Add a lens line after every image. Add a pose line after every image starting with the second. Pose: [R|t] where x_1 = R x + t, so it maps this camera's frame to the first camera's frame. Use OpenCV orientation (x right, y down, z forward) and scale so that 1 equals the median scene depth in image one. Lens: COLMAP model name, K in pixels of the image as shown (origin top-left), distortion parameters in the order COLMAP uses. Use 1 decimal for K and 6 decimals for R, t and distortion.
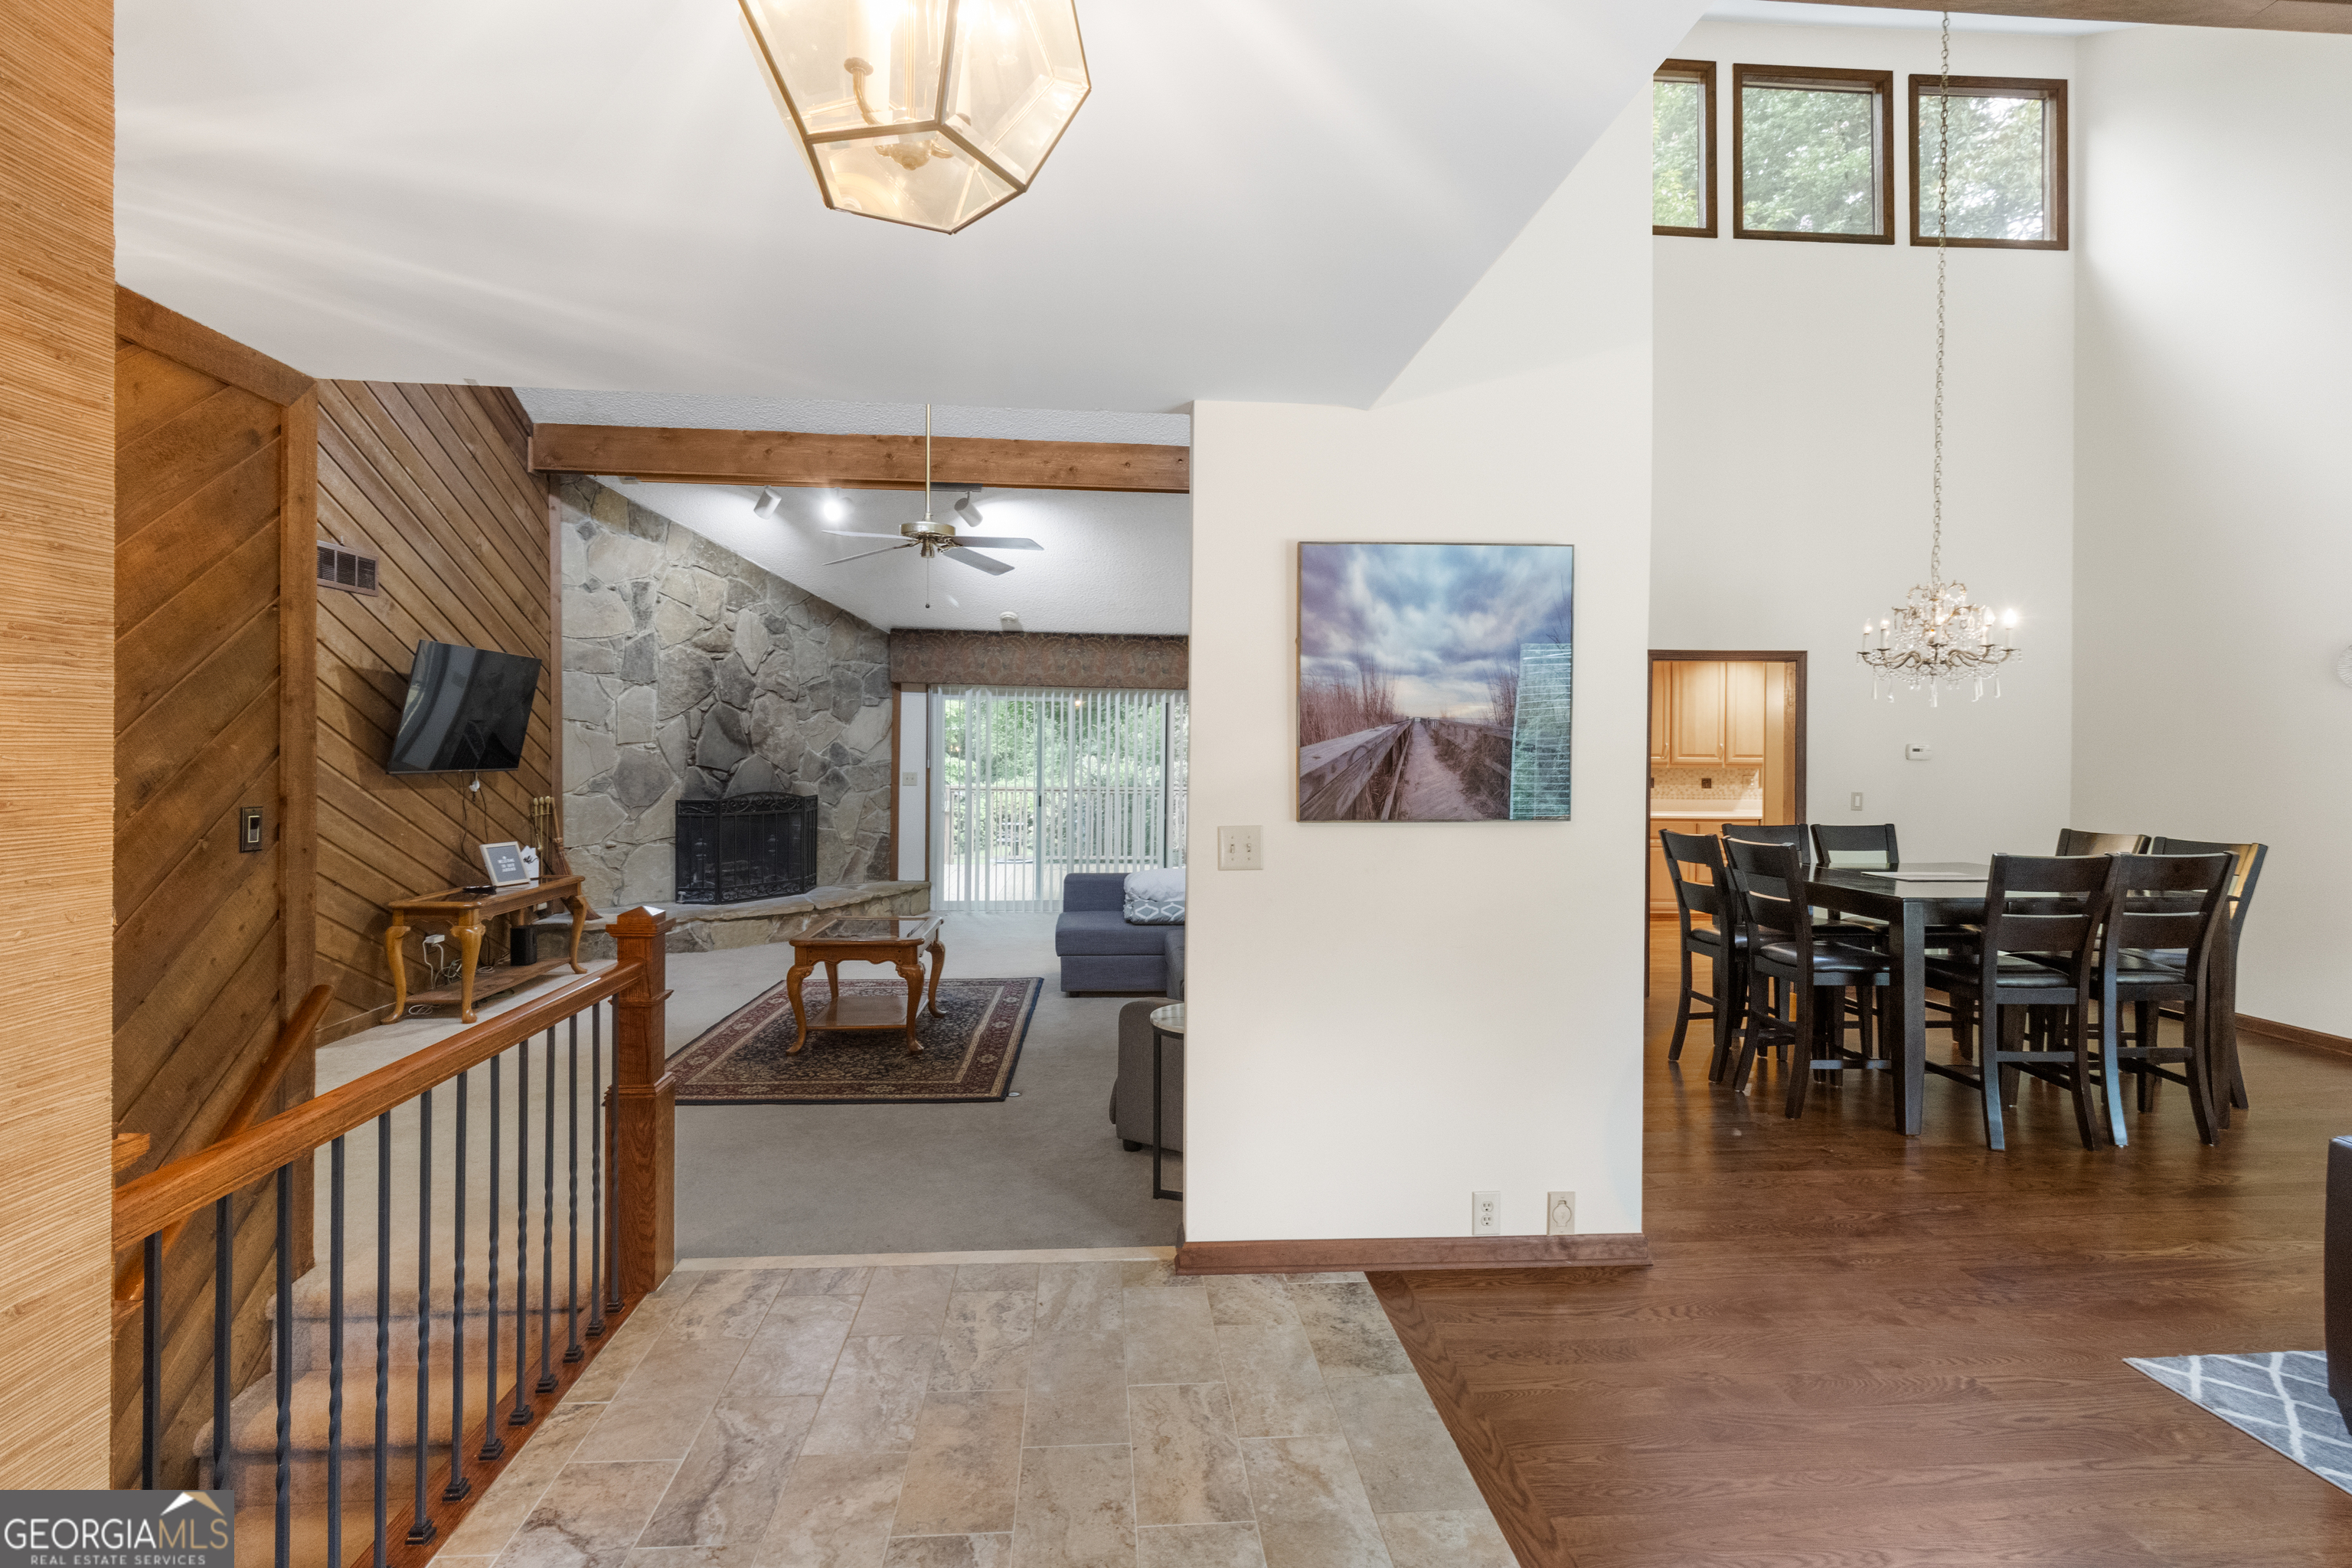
lens RADIAL K [[1100.3, 0, 1173.4], [0, 1100.3, 766.4], [0, 0, 1]] dist [0.001841, -0.000606]
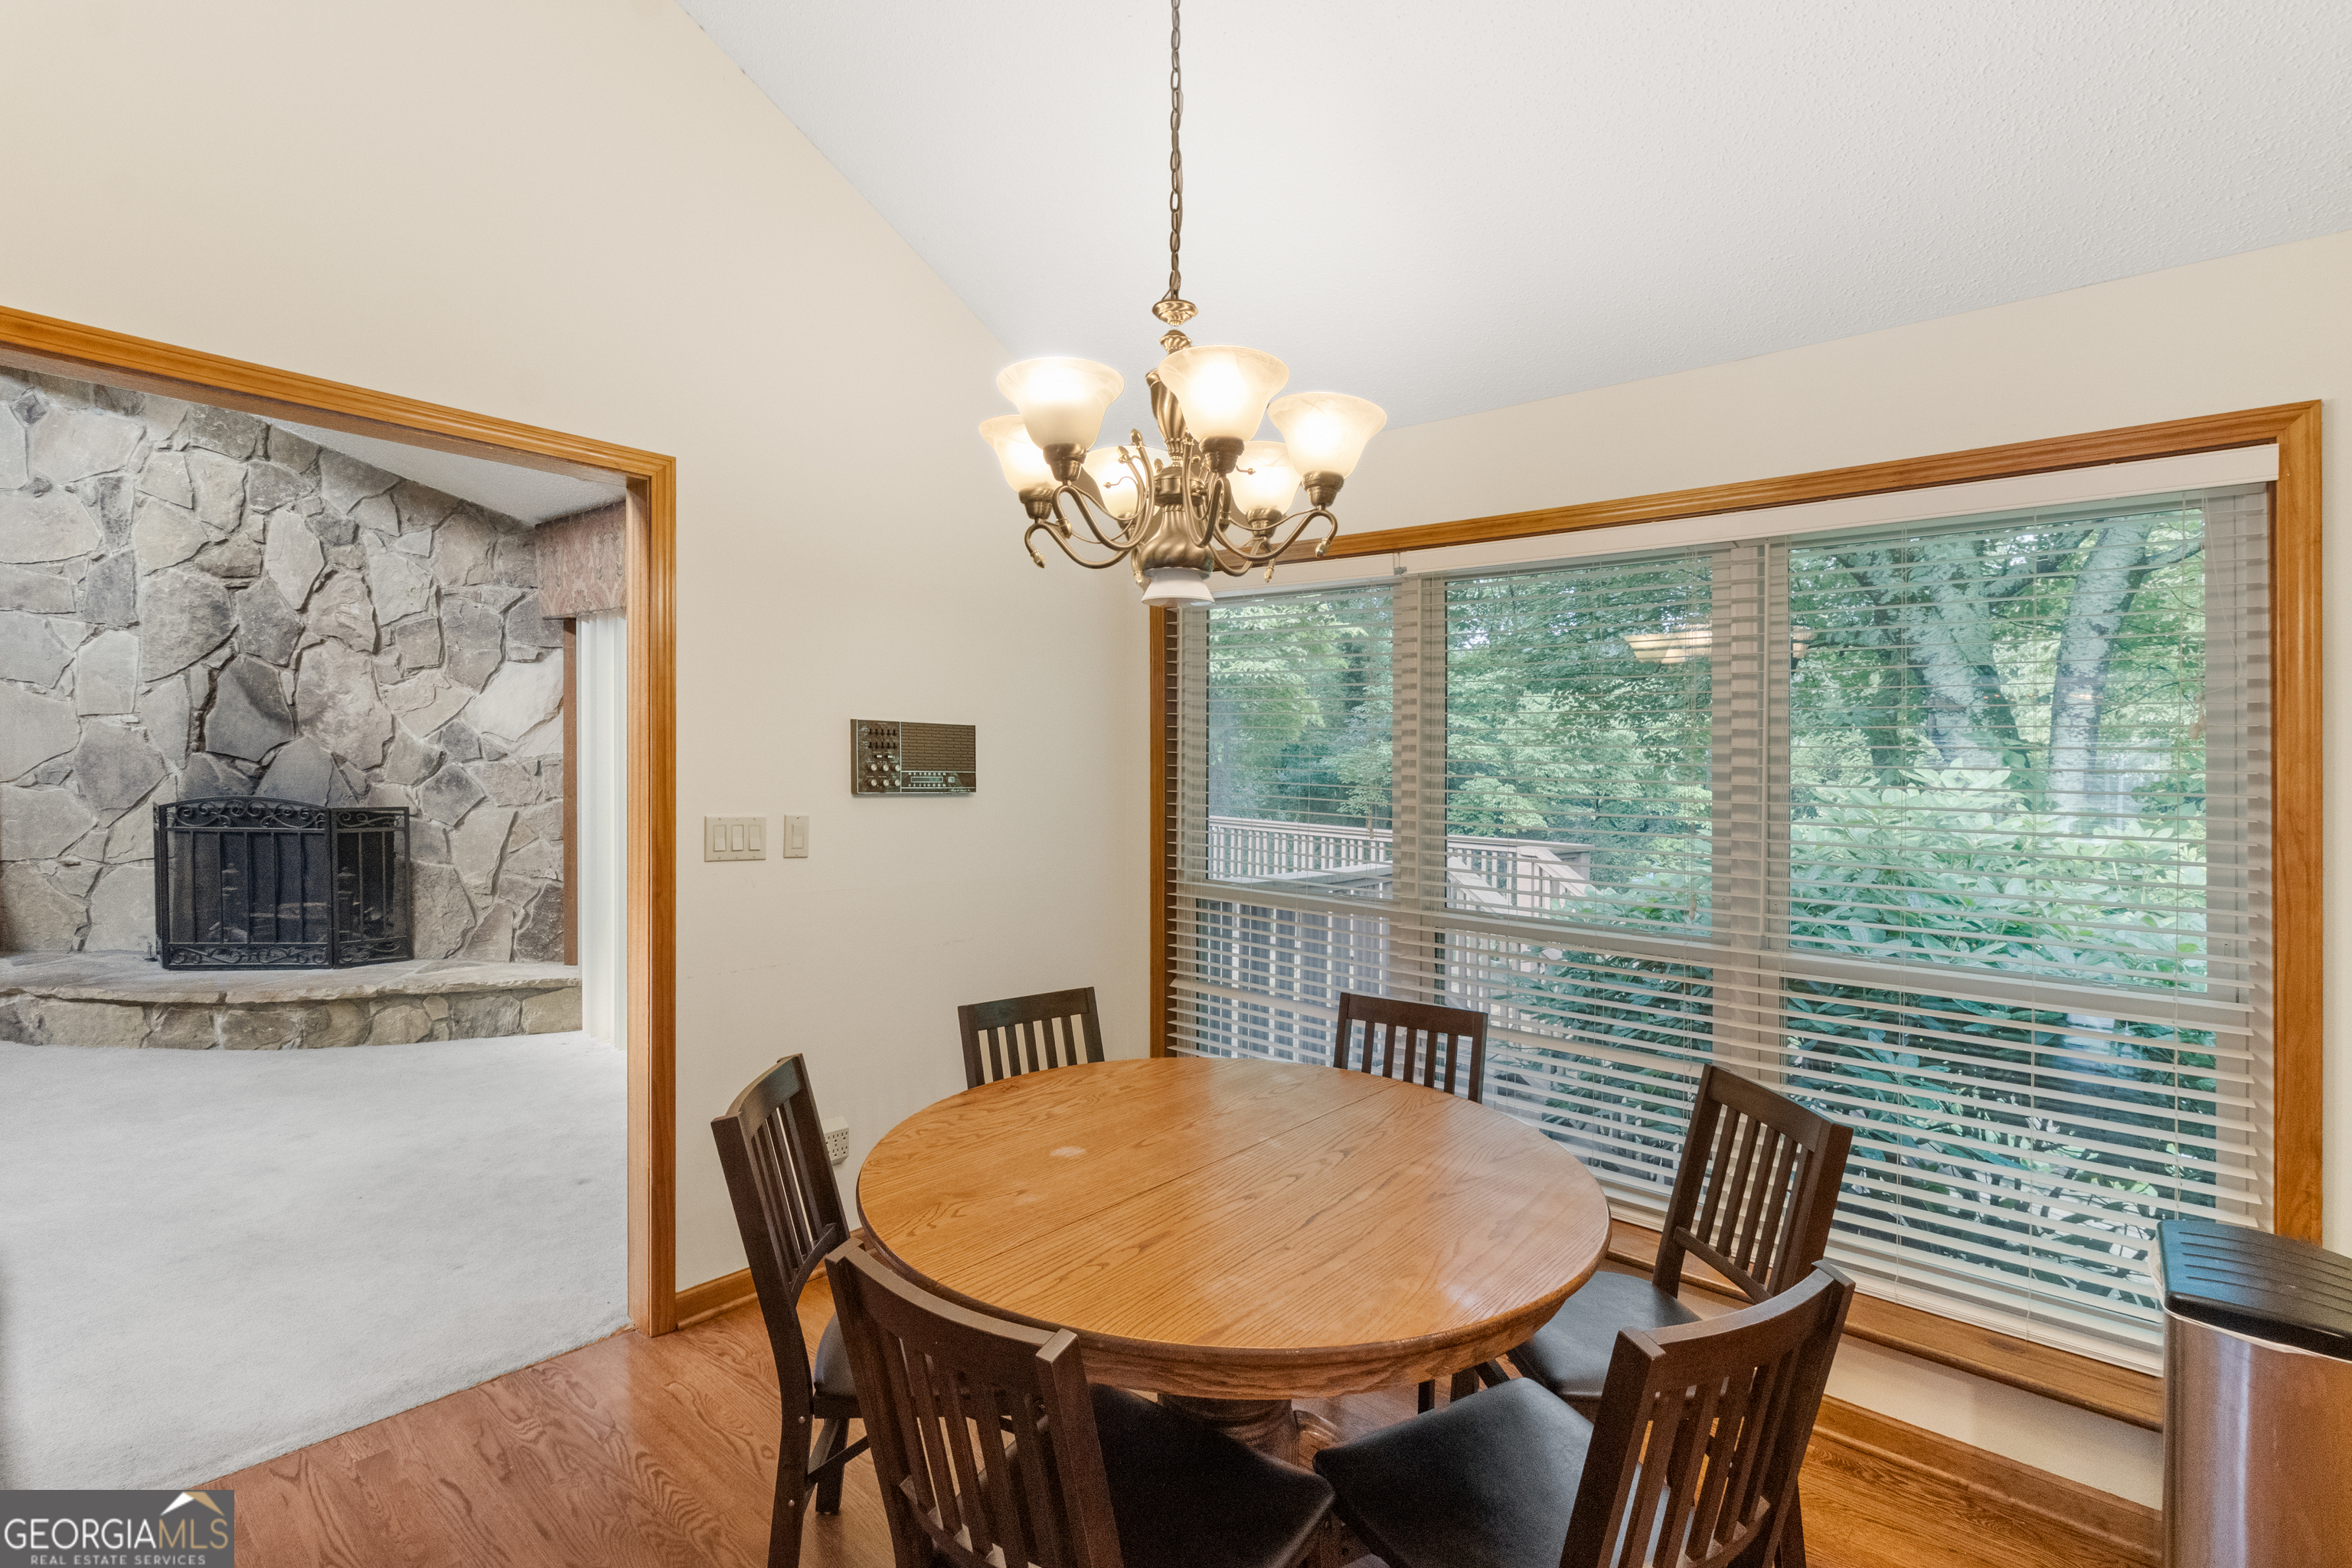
lens RADIAL K [[1100.3, 0, 1175.8], [0, 1100.3, 775.2], [0, 0, 1]] dist [0.001841, -0.000606]
pose [[0.704032, 0.024861, -0.709733, 0.446029], [-0.035991, 0.999352, -0.000695, -0.007284], [0.709256, 0.026033, 0.704470, 0.956402]]
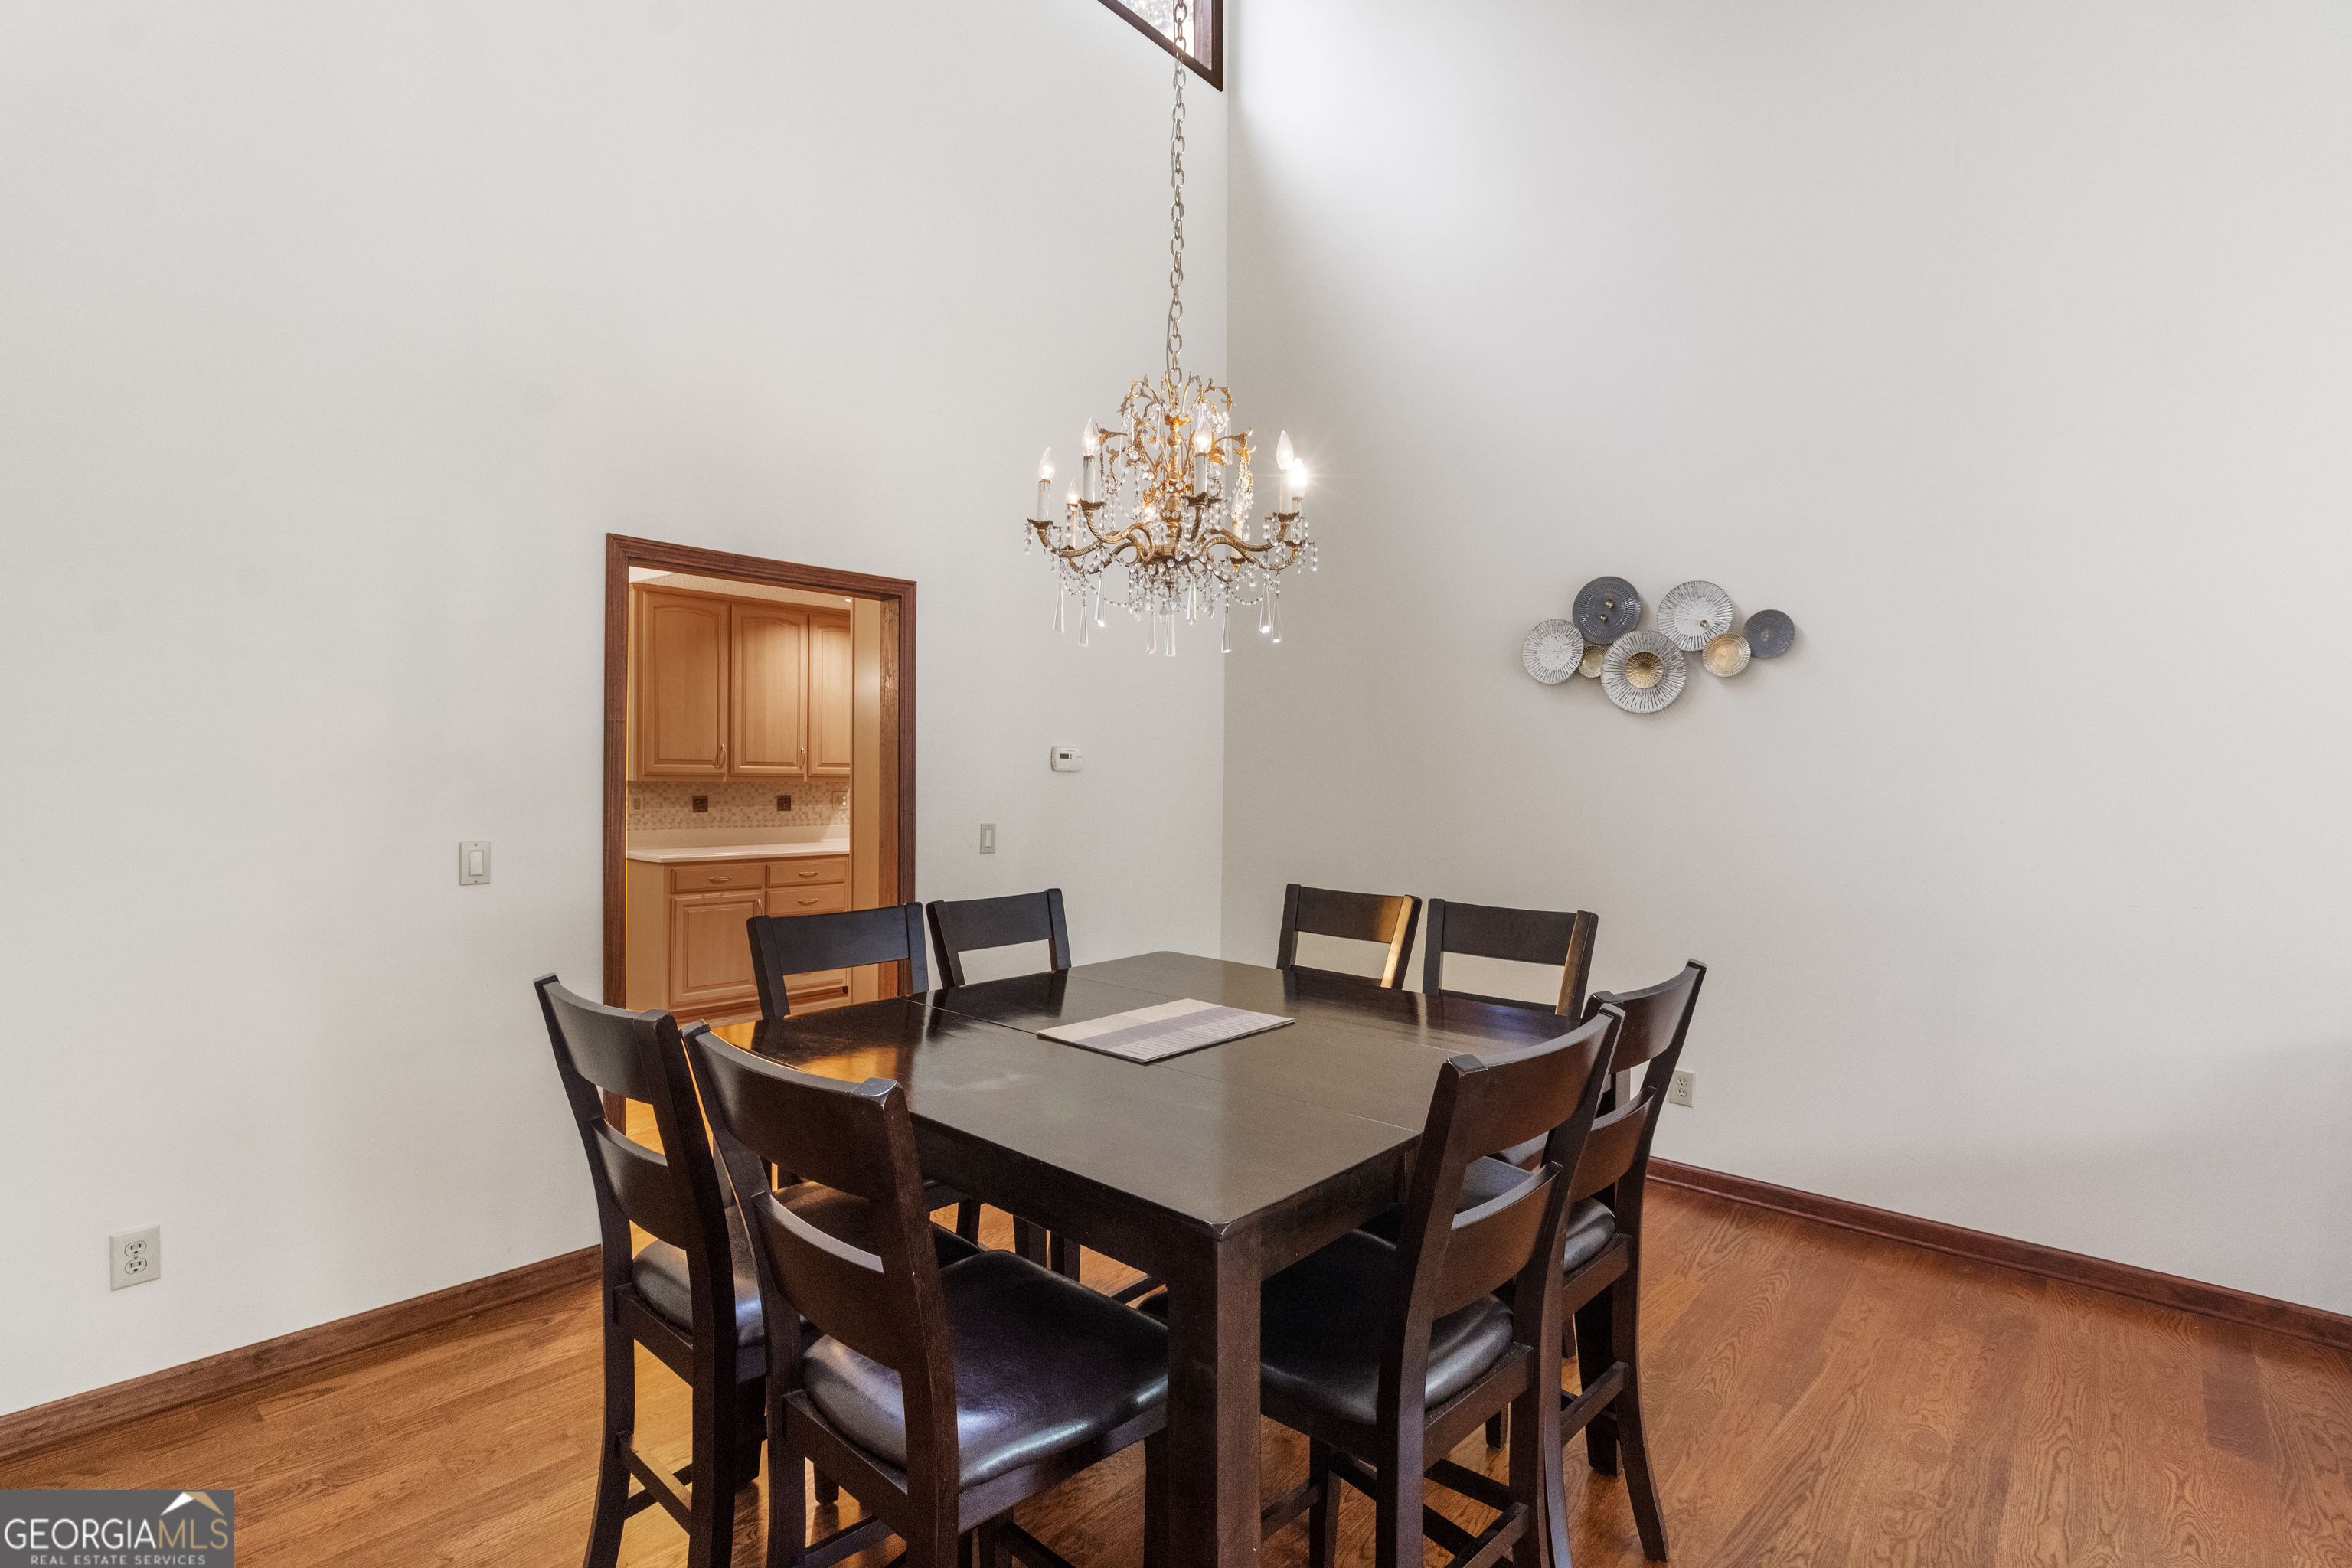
lens RADIAL K [[1100.3, 0, 1162.5], [0, 1100.3, 772.3], [0, 0, 1]] dist [0.001841, -0.000606]
pose [[0.730266, 0.001018, 0.683162, 0.221105], [0.001524, 0.999994, -0.003119, -0.002452], [-0.683161, 0.003319, 0.730261, 0.392971]]
